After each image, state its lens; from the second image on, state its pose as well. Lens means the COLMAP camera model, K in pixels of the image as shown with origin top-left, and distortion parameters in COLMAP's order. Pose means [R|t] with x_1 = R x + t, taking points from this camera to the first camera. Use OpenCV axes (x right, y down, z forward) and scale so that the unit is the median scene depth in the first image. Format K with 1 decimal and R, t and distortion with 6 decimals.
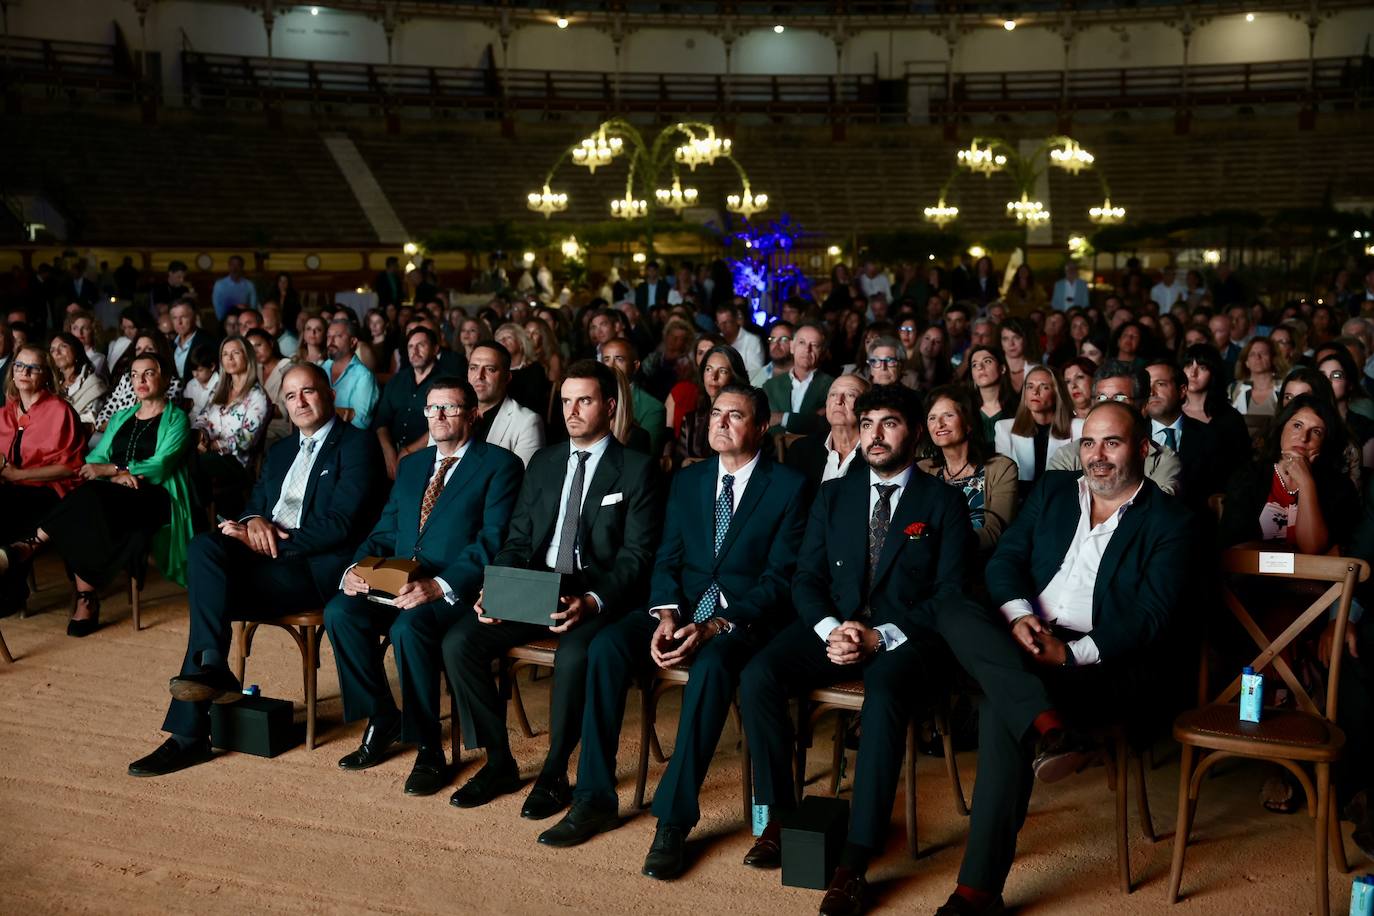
lens RADIAL K [[1578.3, 0, 687.0], [0, 1578.3, 458.0], [0, 0, 1]] dist [0.039102, 0.053898]
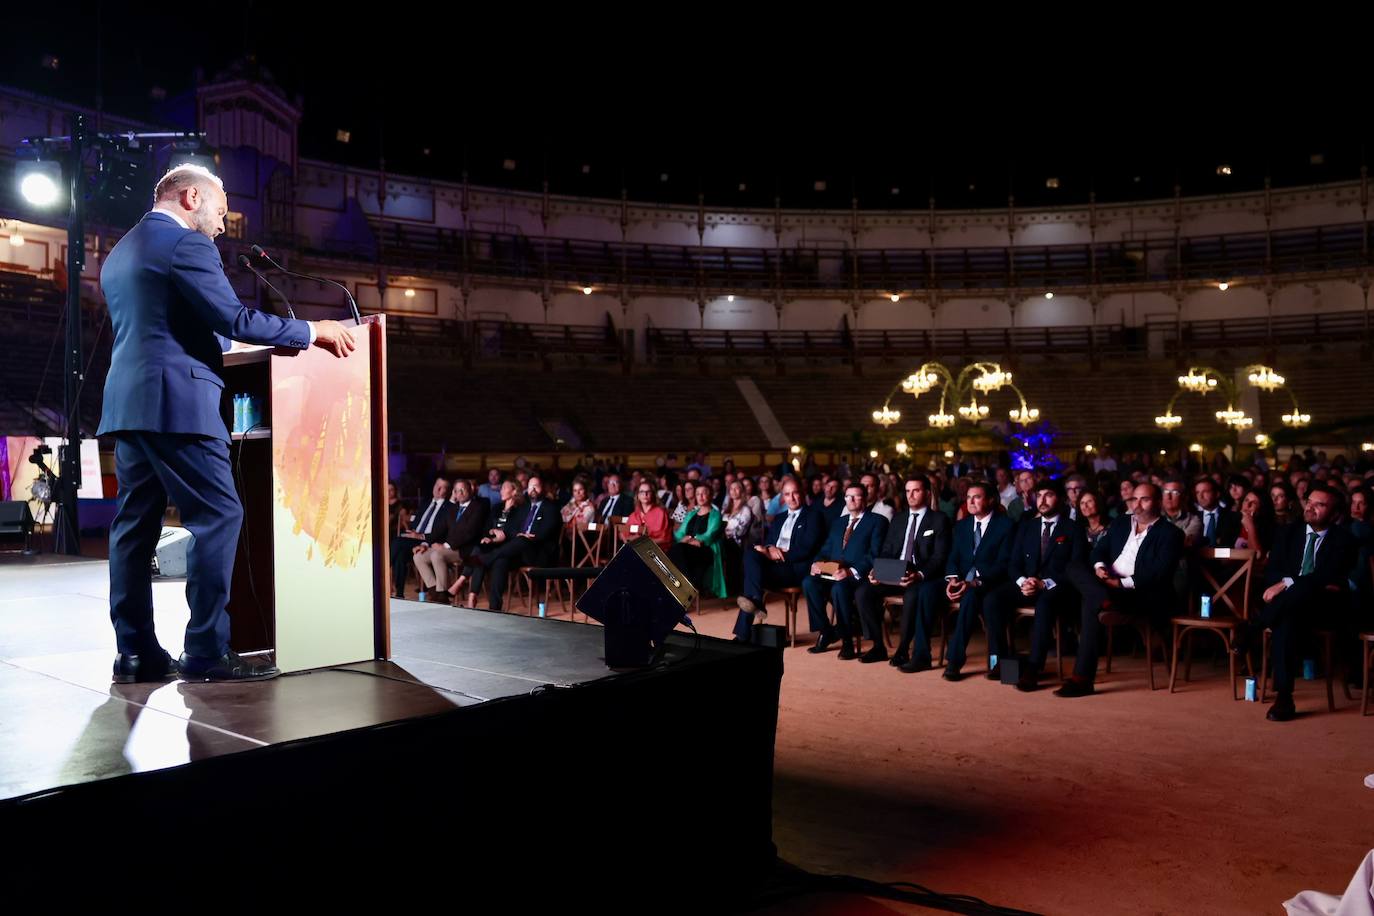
lens RADIAL K [[1178.5, 0, 687.0], [0, 1178.5, 458.0], [0, 0, 1]] dist [-0.058193, 0.084209]
pose [[0.968471, -0.010799, -0.248892, 0.006504], [-0.021584, 0.991666, -0.127013, 0.023932], [0.248189, 0.128381, 0.960167, -0.123405]]
